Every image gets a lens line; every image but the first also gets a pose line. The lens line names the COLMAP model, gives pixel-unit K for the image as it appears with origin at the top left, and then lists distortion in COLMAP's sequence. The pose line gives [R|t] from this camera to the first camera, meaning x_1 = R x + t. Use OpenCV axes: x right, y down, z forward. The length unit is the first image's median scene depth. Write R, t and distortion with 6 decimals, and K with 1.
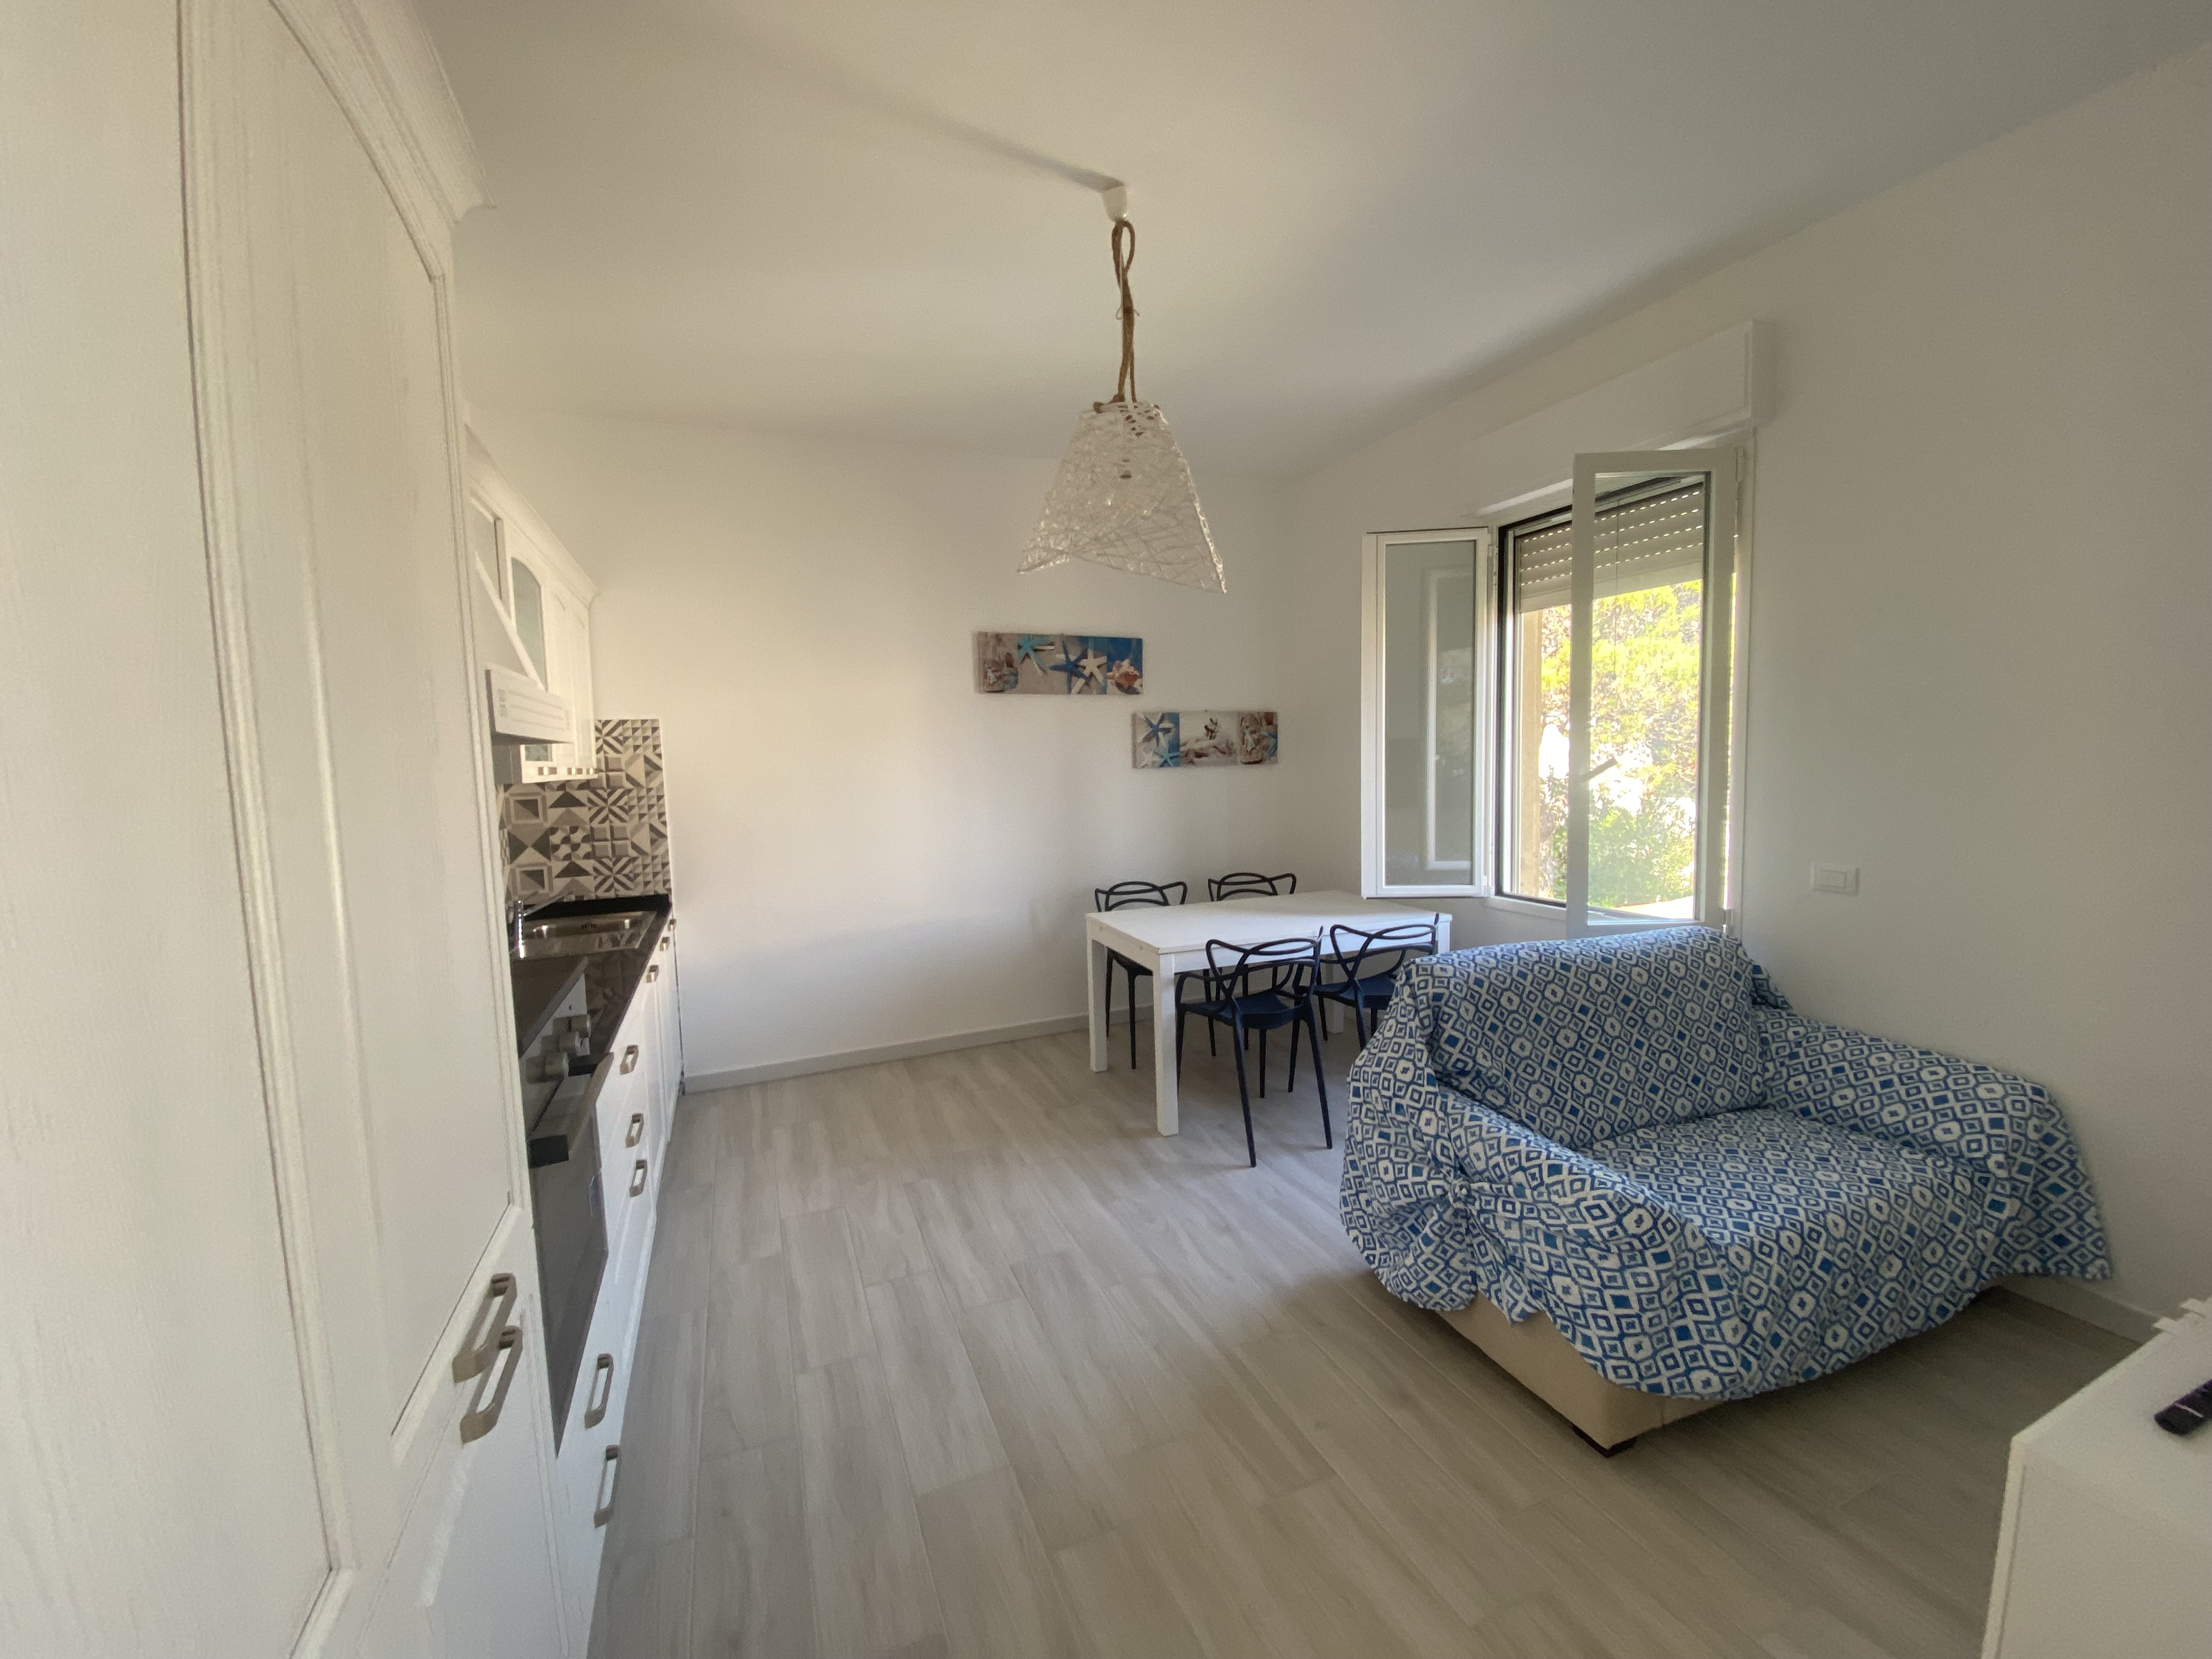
lens RADIAL K [[882.1, 0, 1110.5], [0, 882.1, 825.4], [0, 0, 1]] dist [0.014184, -0.017179]
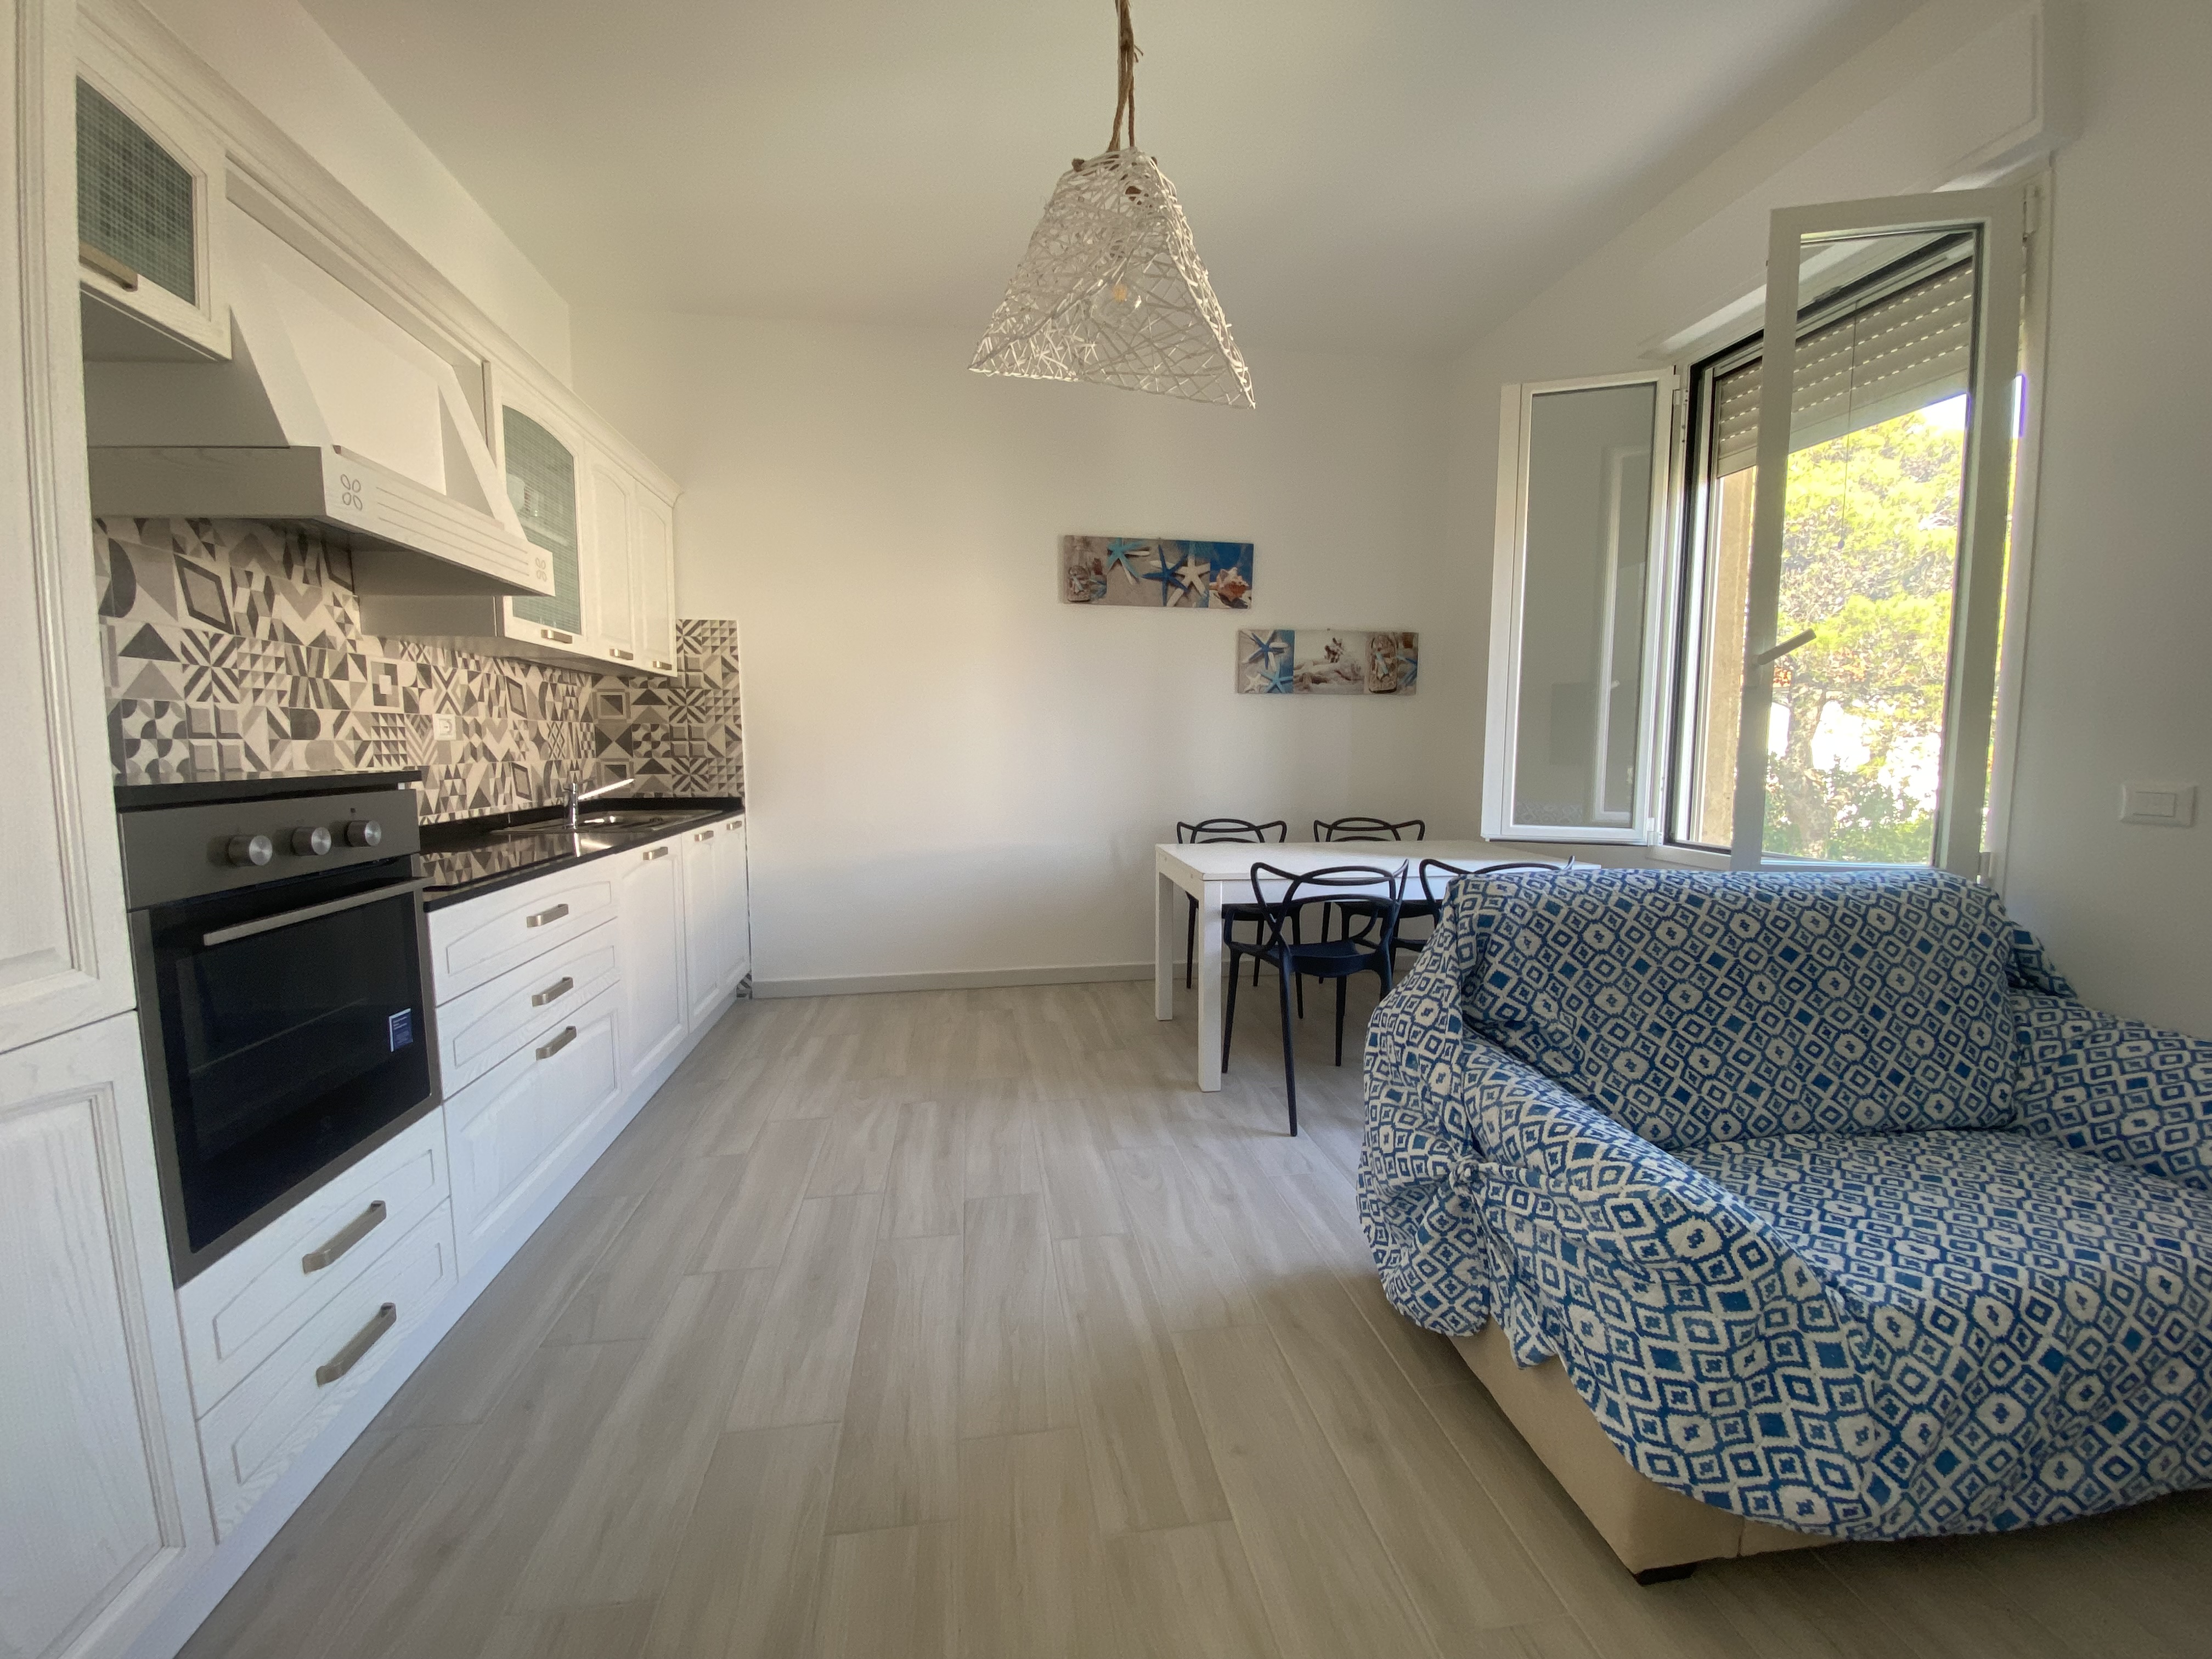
lens RADIAL K [[882.1, 0, 1110.5], [0, 882.1, 825.4], [0, 0, 1]] dist [0.014184, -0.017179]
pose [[0.972227, 0.050556, -0.228513, 0.215804], [-0.046370, 0.998644, 0.023655, 0.104734], [0.229399, -0.012402, 0.973253, 0.194459]]
